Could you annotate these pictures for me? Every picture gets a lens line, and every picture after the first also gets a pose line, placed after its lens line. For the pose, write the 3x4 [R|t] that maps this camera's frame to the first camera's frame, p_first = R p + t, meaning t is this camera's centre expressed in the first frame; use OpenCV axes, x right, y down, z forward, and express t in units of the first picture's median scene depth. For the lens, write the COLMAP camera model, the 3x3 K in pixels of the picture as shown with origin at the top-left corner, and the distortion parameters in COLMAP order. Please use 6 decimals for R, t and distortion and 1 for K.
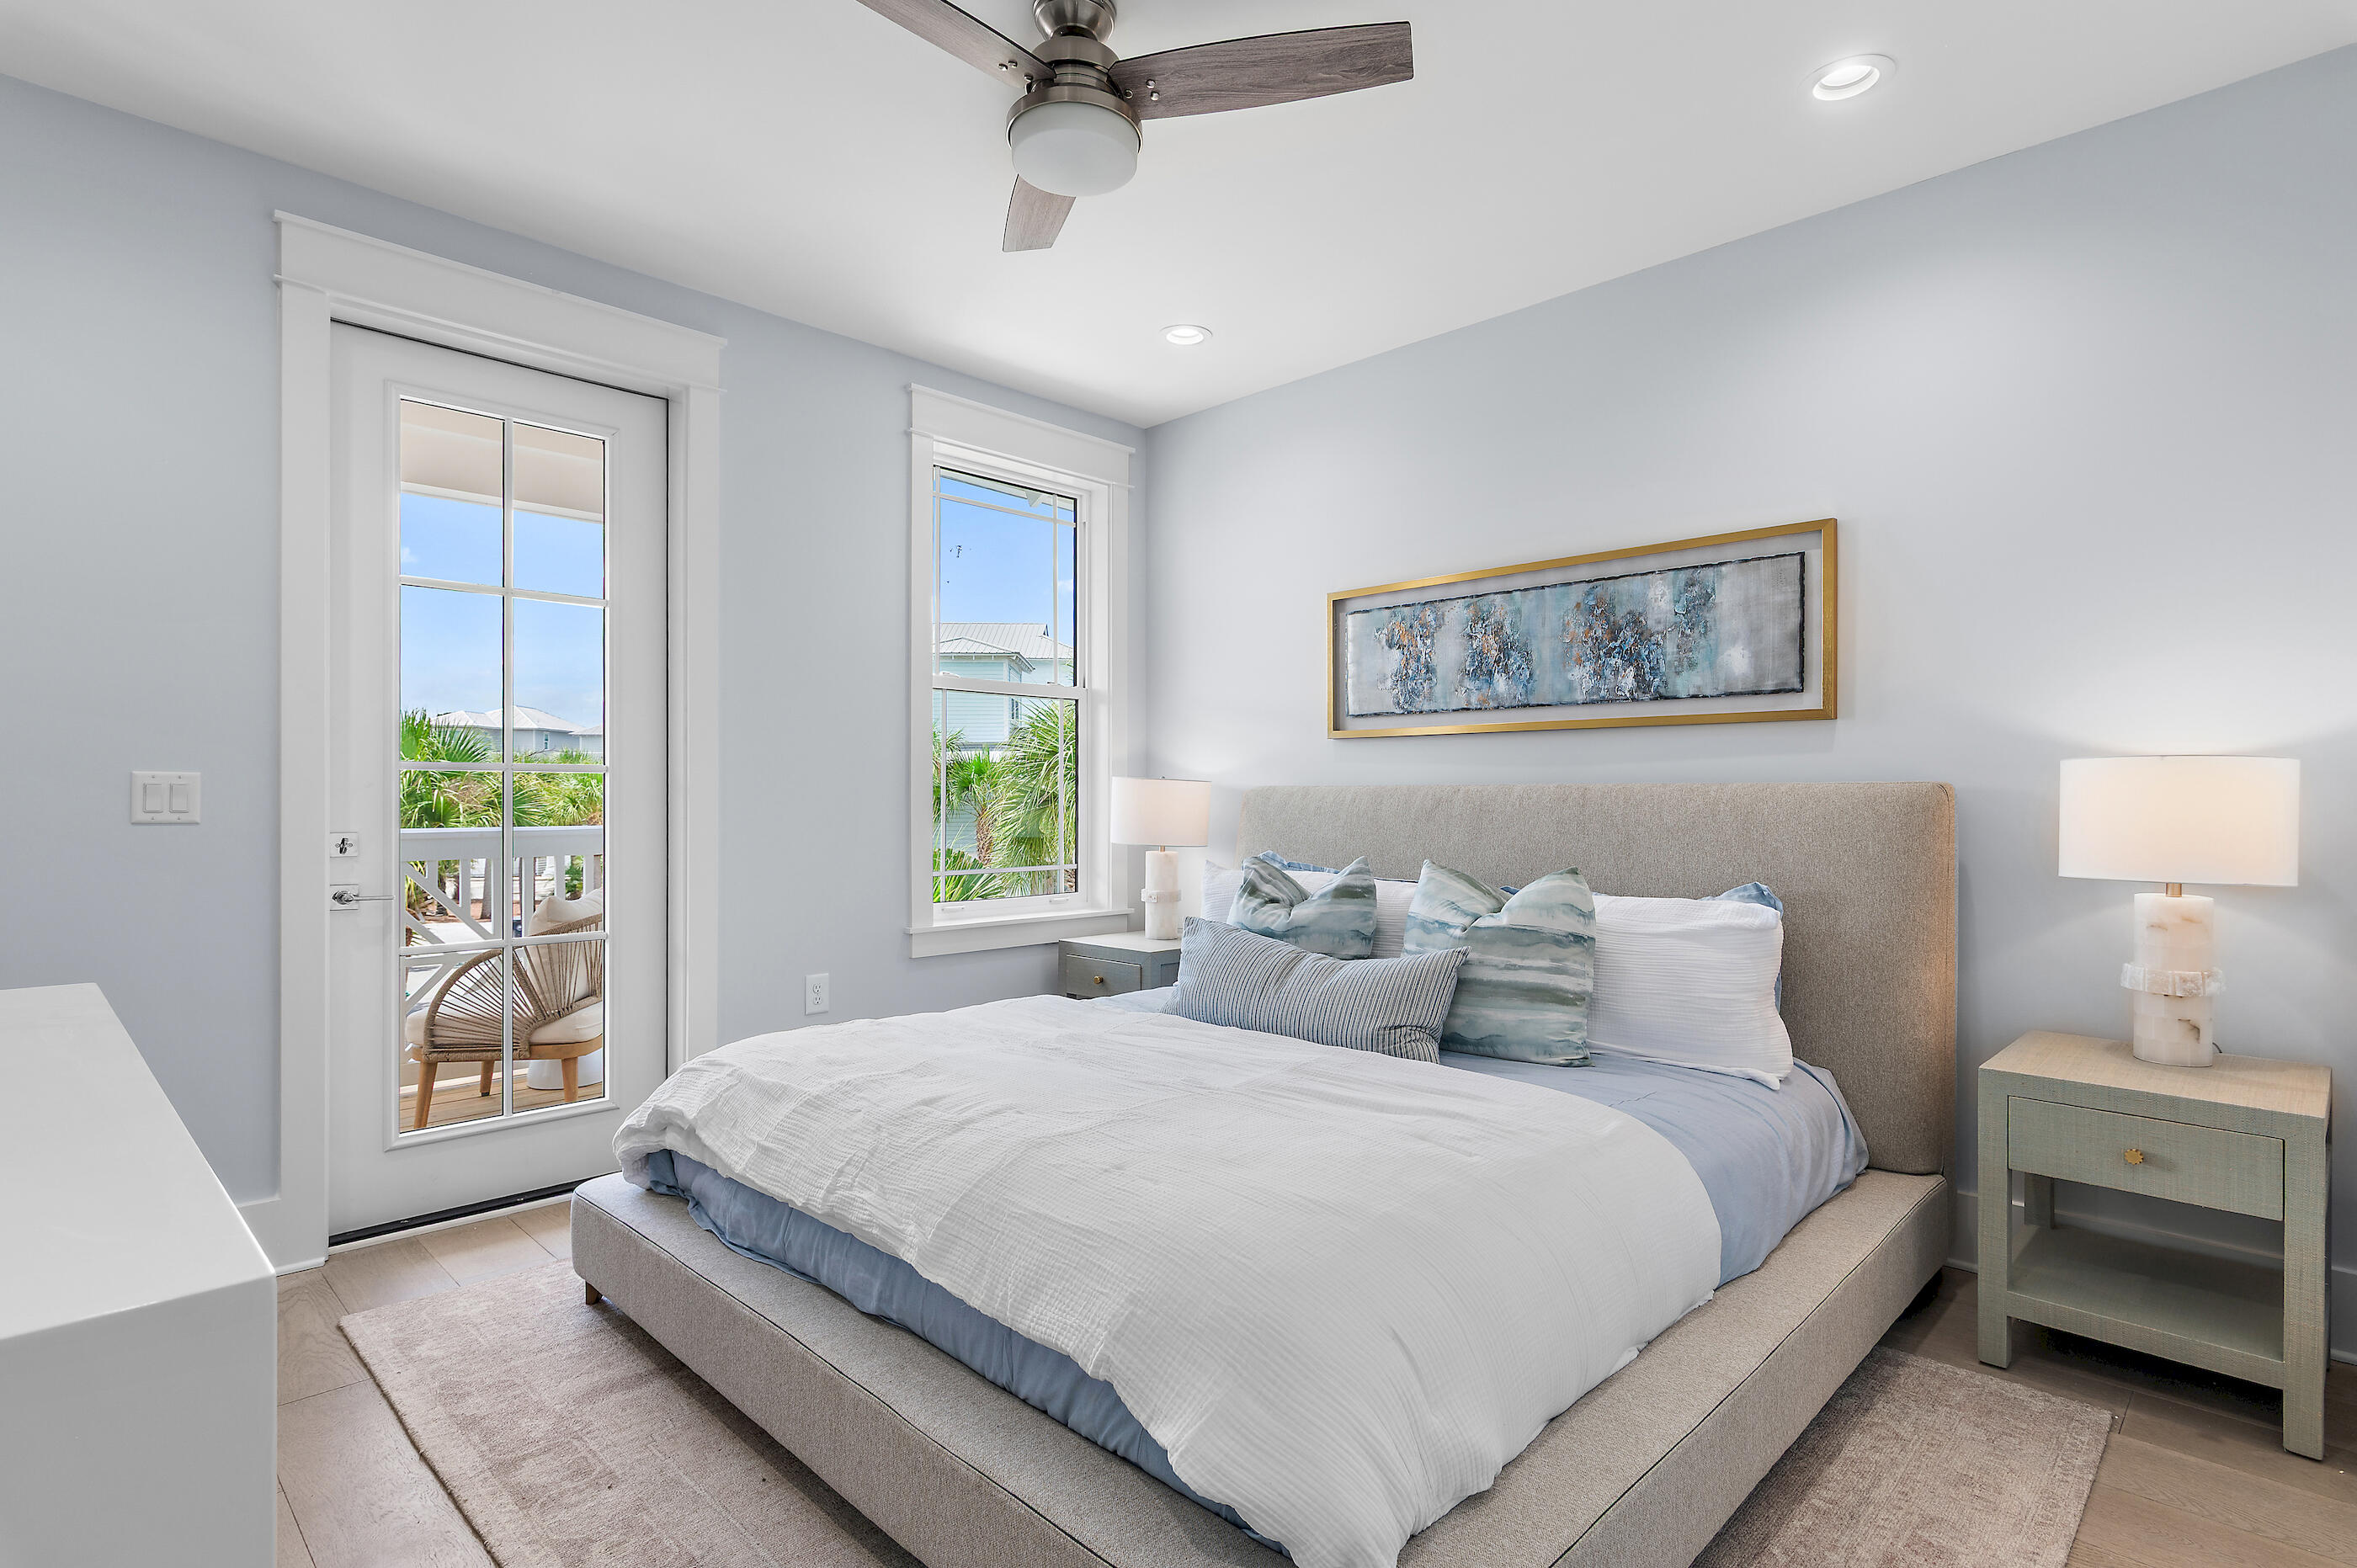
lens RADIAL K [[1157.7, 0, 1174.2], [0, 1157.7, 782.9], [0, 0, 1]] dist [0.004859, 0.000613]
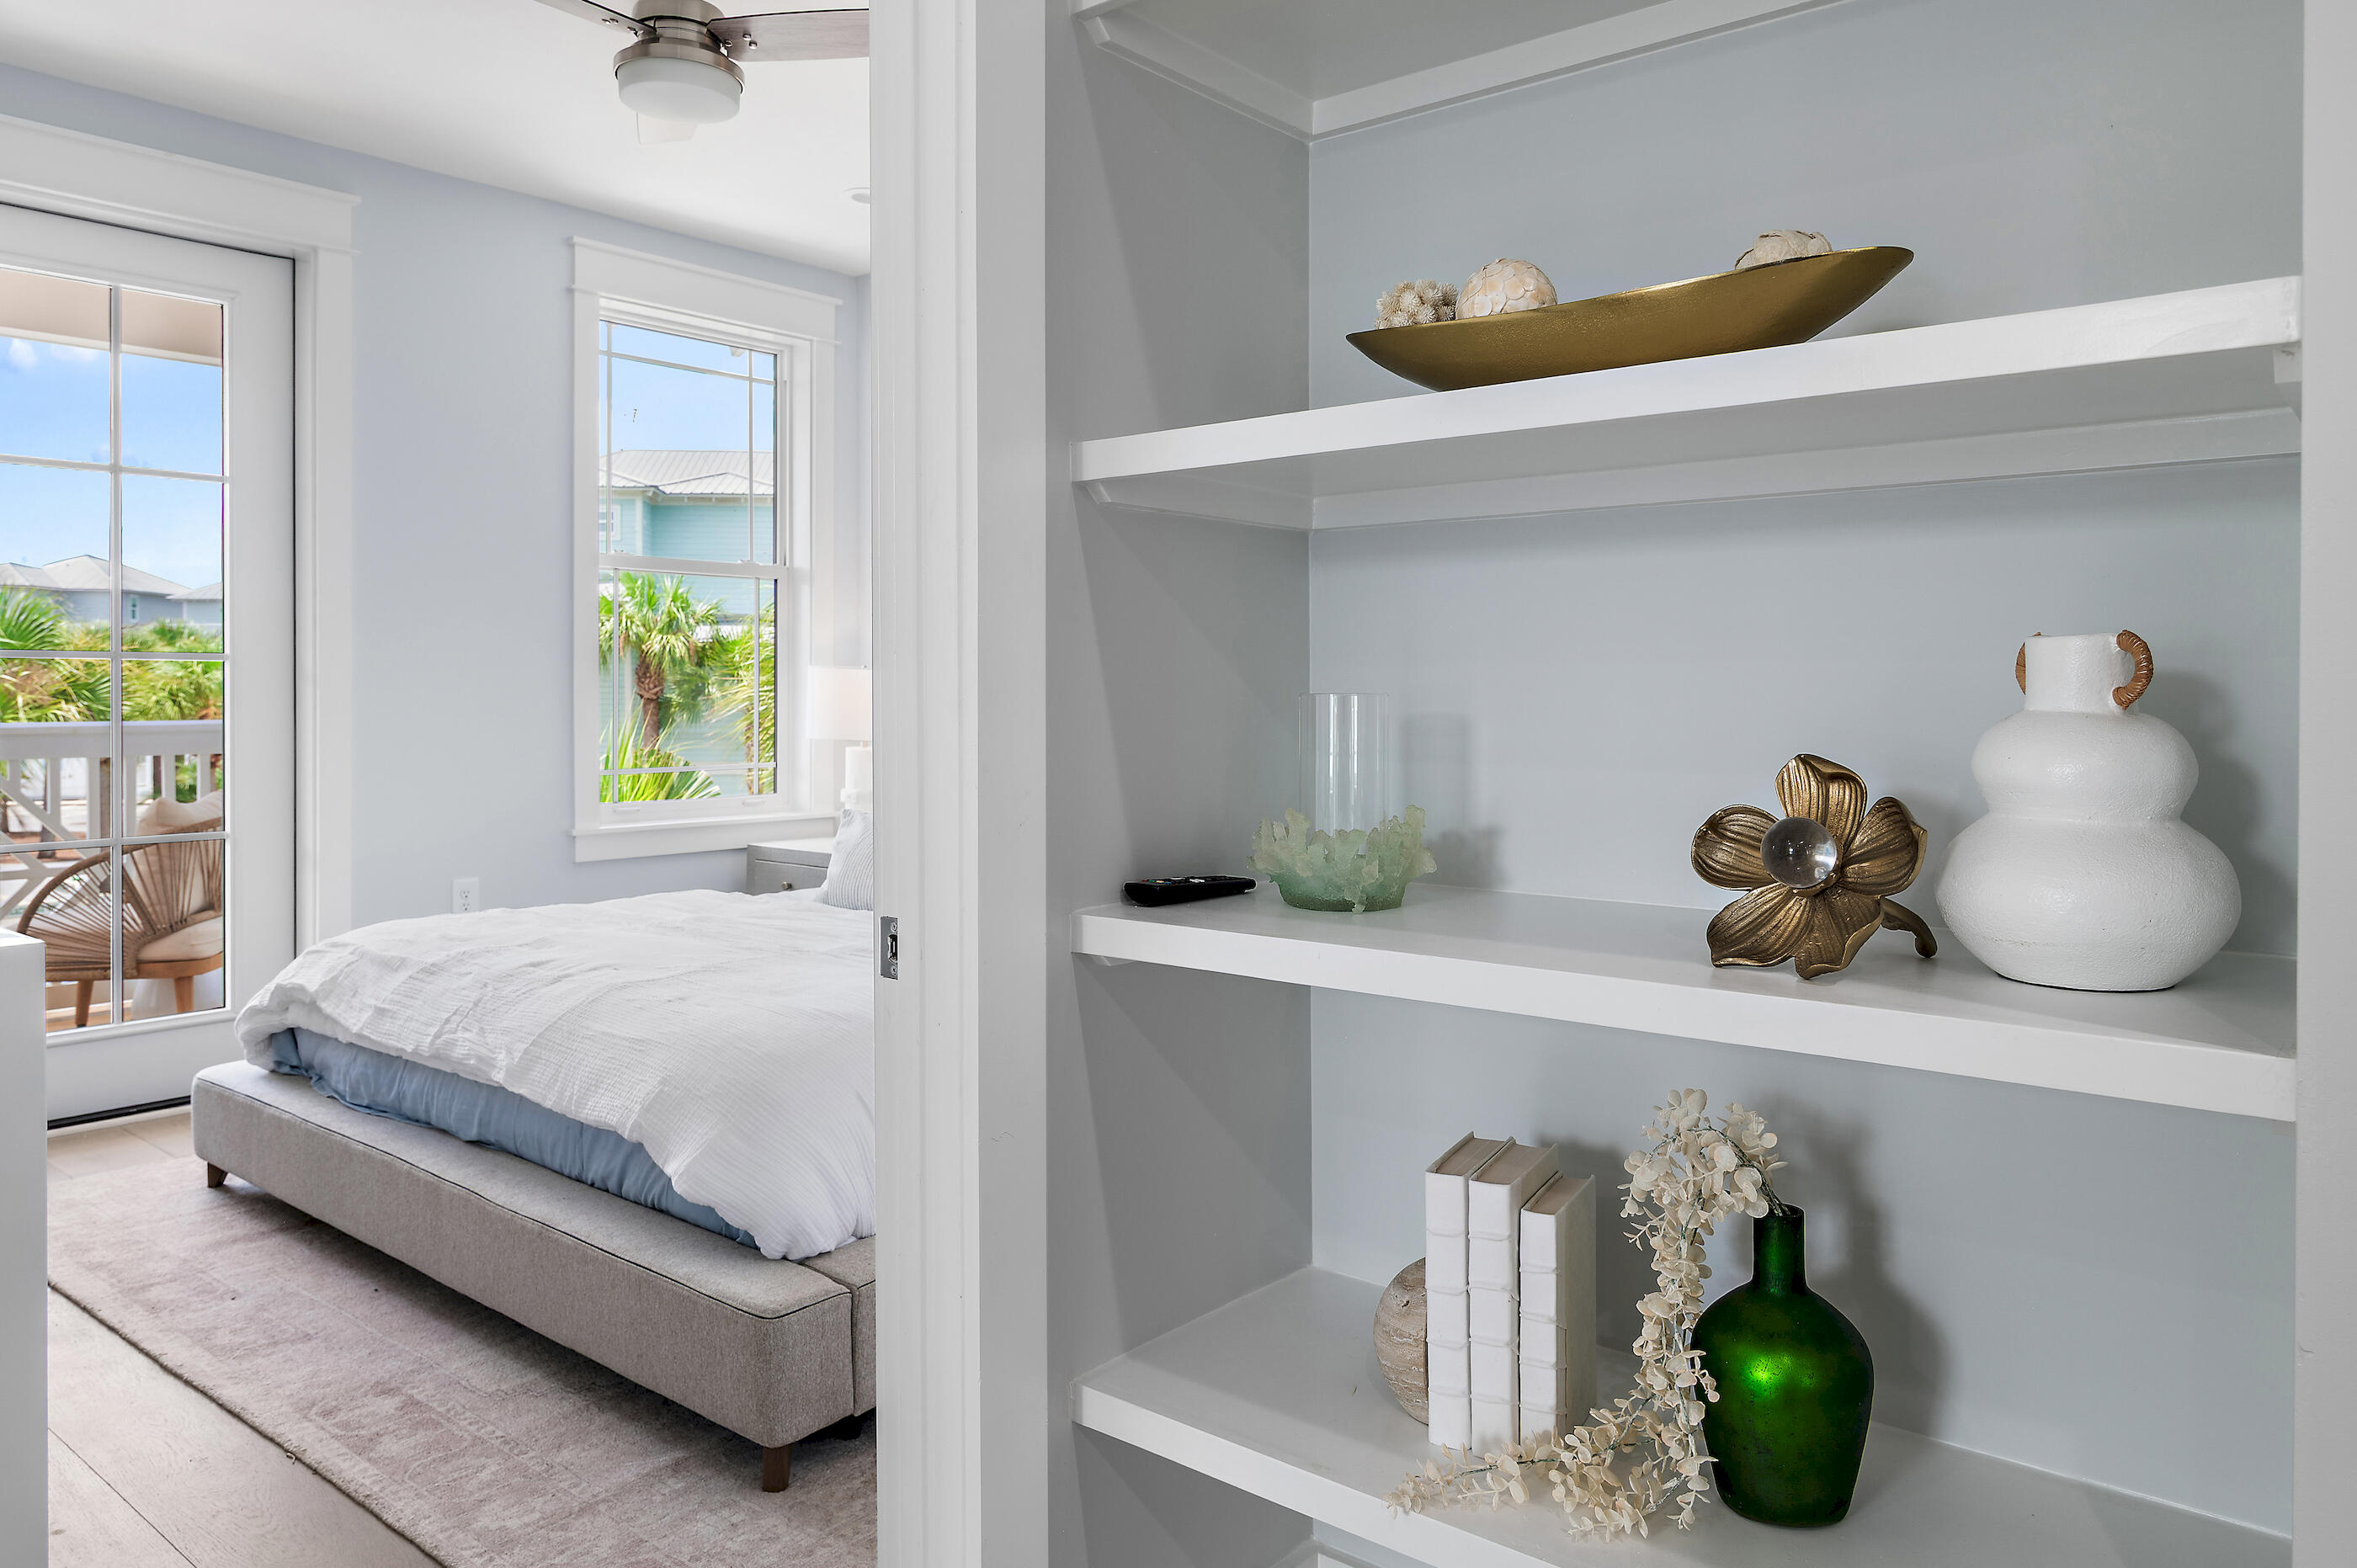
lens RADIAL K [[1577.4, 0, 1179.5], [0, 1577.4, 676.3], [0, 0, 1]] dist [0.004683, 0.001363]
pose [[0.996045, 0.000385, 0.088852, 0.234120], [-0.000980, 0.999977, 0.006651, -0.008388], [-0.088848, -0.006712, 0.996023, -0.486190]]
